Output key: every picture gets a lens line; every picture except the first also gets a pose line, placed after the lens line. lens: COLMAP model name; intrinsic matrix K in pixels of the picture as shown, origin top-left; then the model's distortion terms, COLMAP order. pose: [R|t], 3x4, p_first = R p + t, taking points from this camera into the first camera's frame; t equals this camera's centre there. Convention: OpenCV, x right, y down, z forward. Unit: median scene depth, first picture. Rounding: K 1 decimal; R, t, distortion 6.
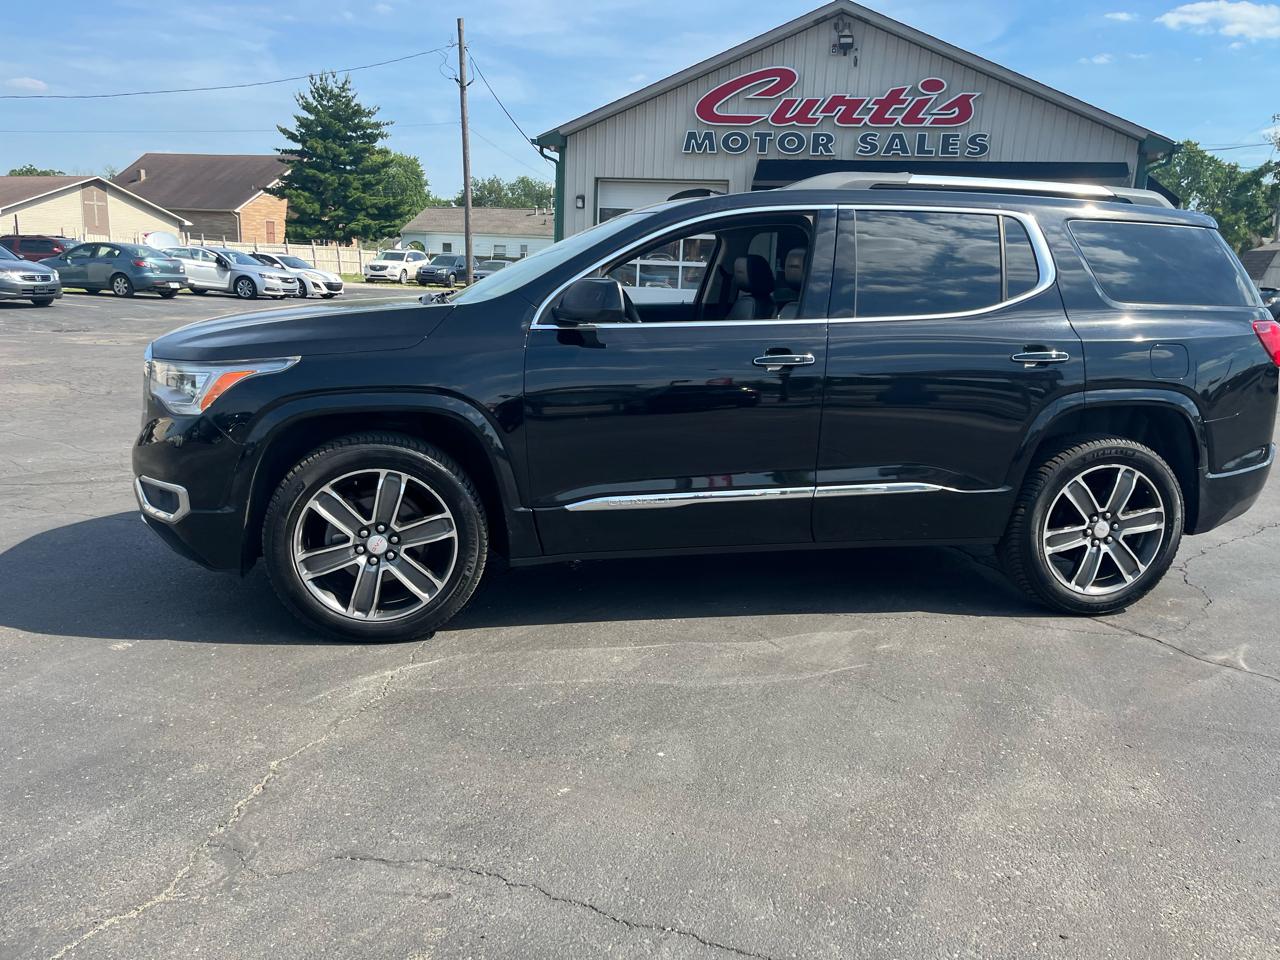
lens RADIAL K [[976.3, 0, 654.8], [0, 976.3, 473.2], [0, 0, 1]] dist [0.085701, -0.117069]
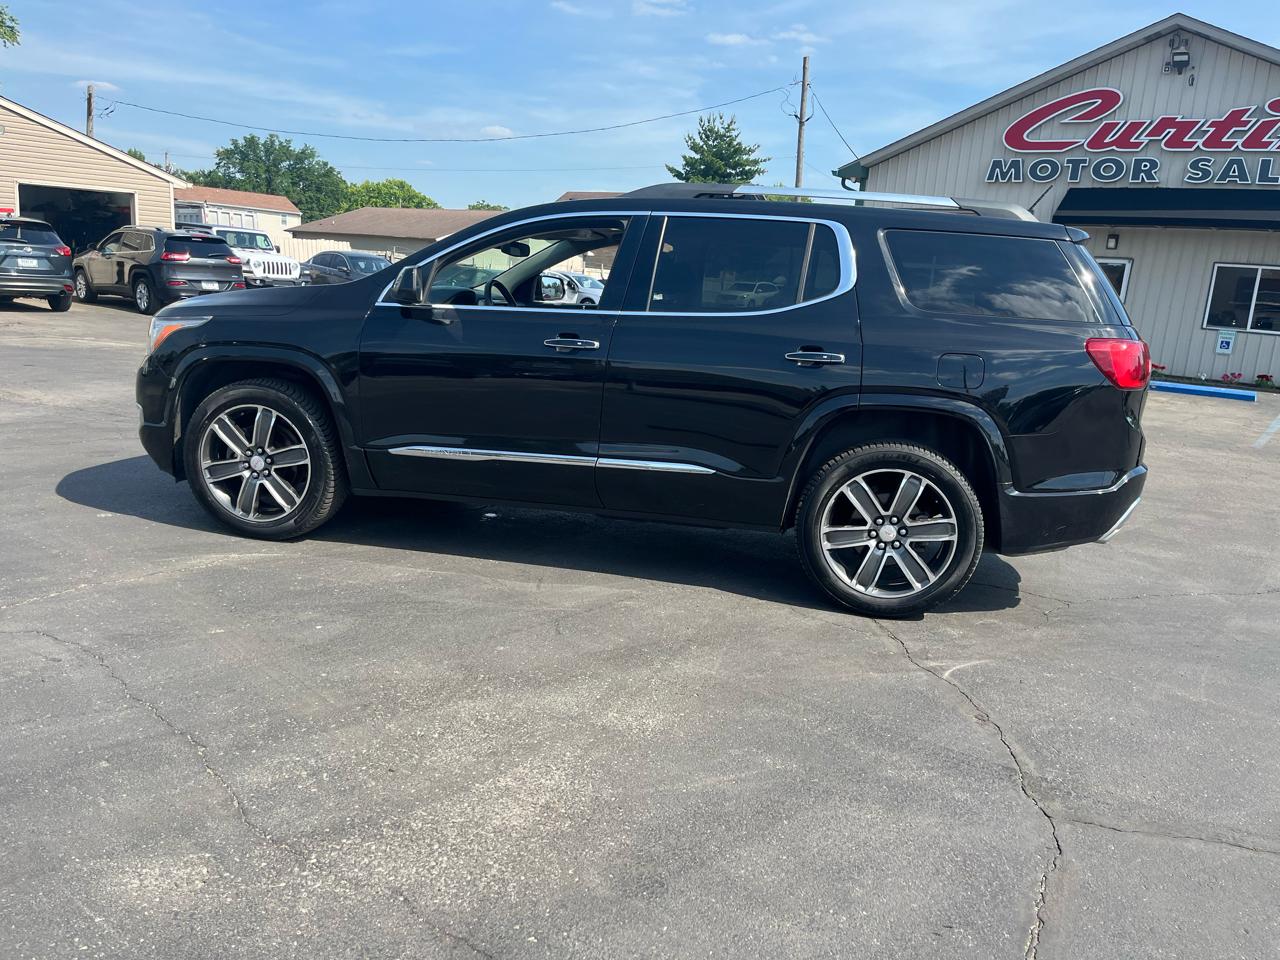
lens RADIAL K [[976.3, 0, 651.4], [0, 976.3, 493.0], [0, 0, 1]] dist [0.085701, -0.117069]
pose [[0.923722, 0.108650, -0.367331, 0.595624], [-0.114122, 0.993443, 0.006863, 0.036933], [0.365668, 0.035581, 0.930065, -0.030433]]
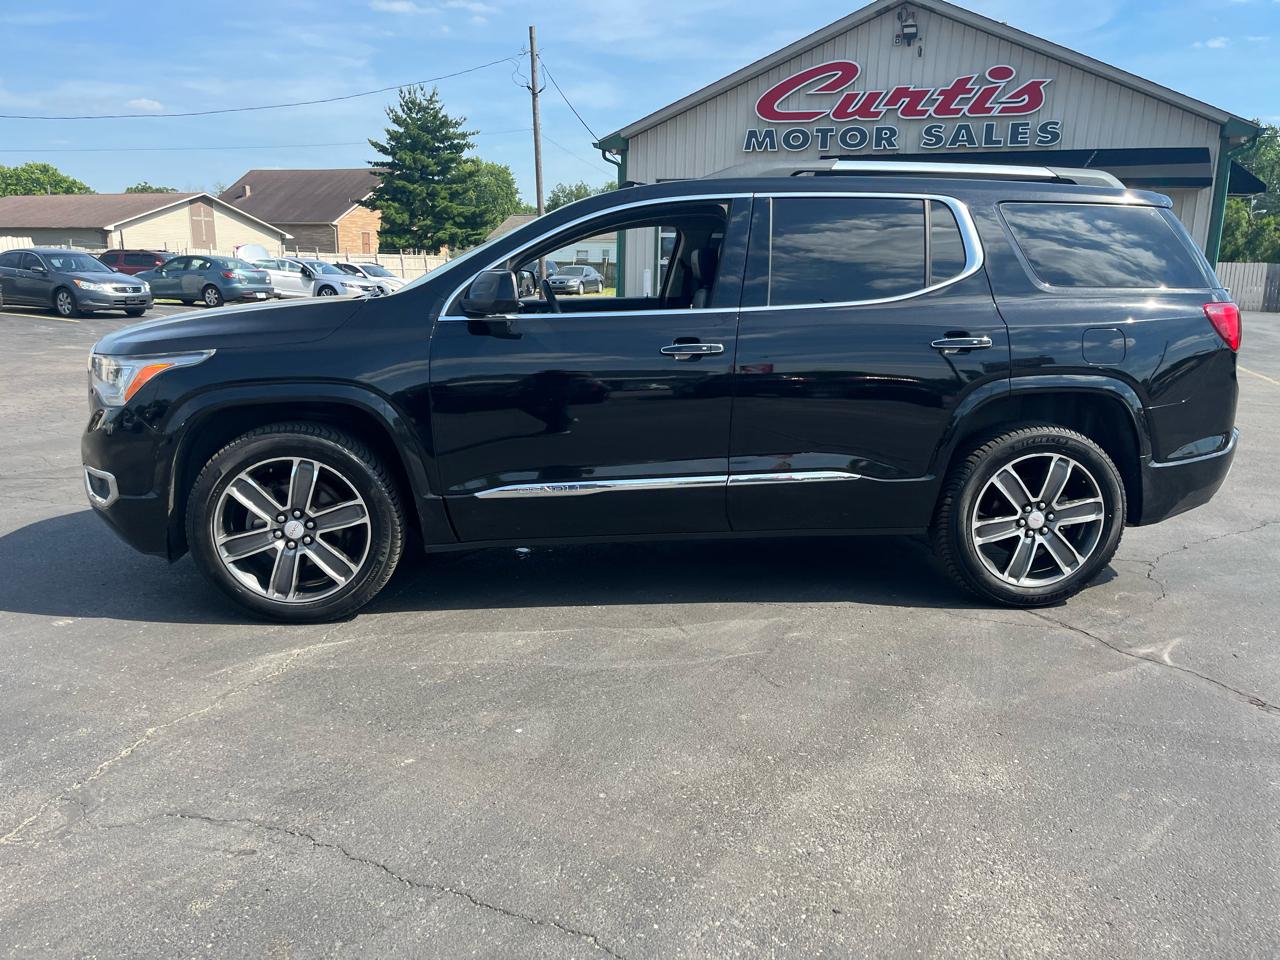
lens RADIAL K [[976.3, 0, 653.8], [0, 976.3, 484.8], [0, 0, 1]] dist [0.085701, -0.117069]
pose [[0.995538, 0.000322, -0.094365, 0.168636], [0.000448, 0.999967, 0.008138, 0.014261], [0.094364, -0.008144, 0.995504, -0.005278]]
